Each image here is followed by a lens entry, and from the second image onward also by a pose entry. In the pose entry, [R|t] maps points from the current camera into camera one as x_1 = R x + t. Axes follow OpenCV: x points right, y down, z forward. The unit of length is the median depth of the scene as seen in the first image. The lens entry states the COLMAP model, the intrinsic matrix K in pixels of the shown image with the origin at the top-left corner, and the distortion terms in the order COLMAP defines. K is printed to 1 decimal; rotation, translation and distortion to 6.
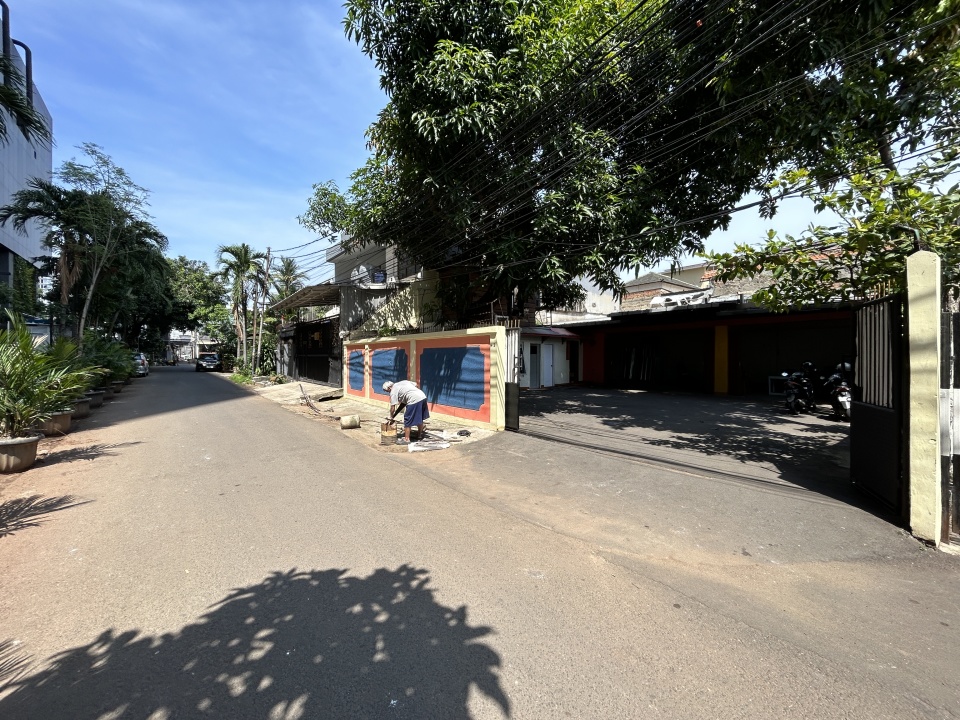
lens RADIAL K [[389.4, 0, 481.1], [0, 389.4, 358.0], [0, 0, 1]] dist [-0.000361, 0.001167]
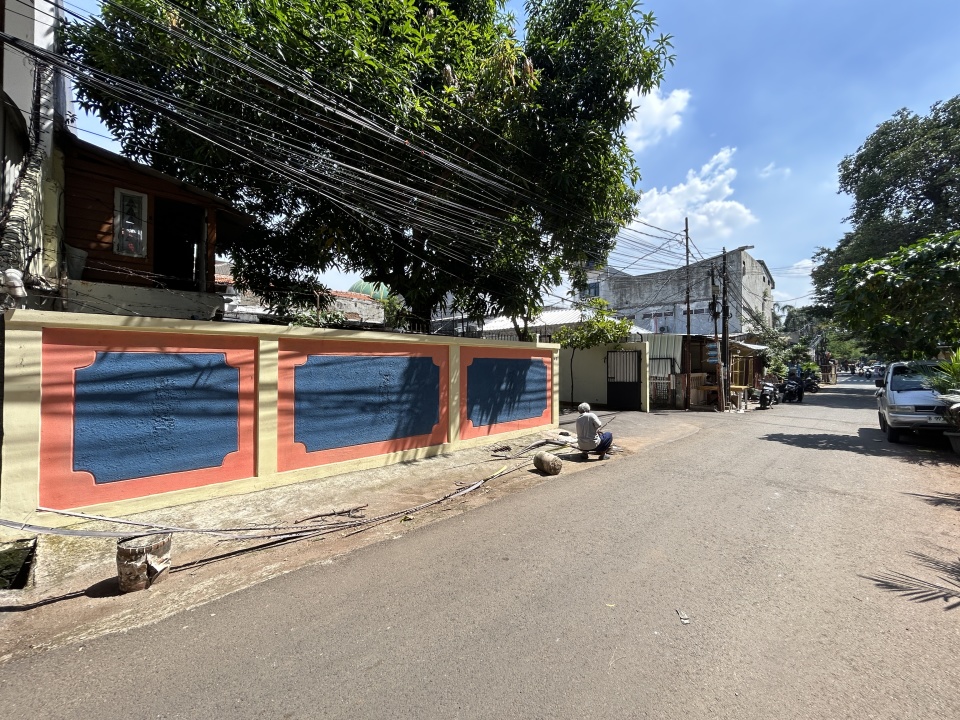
lens RADIAL K [[389.4, 0, 478.6], [0, 389.4, 362.3], [0, 0, 1]] dist [-0.000361, 0.001167]
pose [[-0.105495, 0.010073, 0.994369, -1.119274], [0.003124, 0.999947, -0.009798, -0.010679], [-0.994415, 0.002073, -0.105521, 1.302247]]
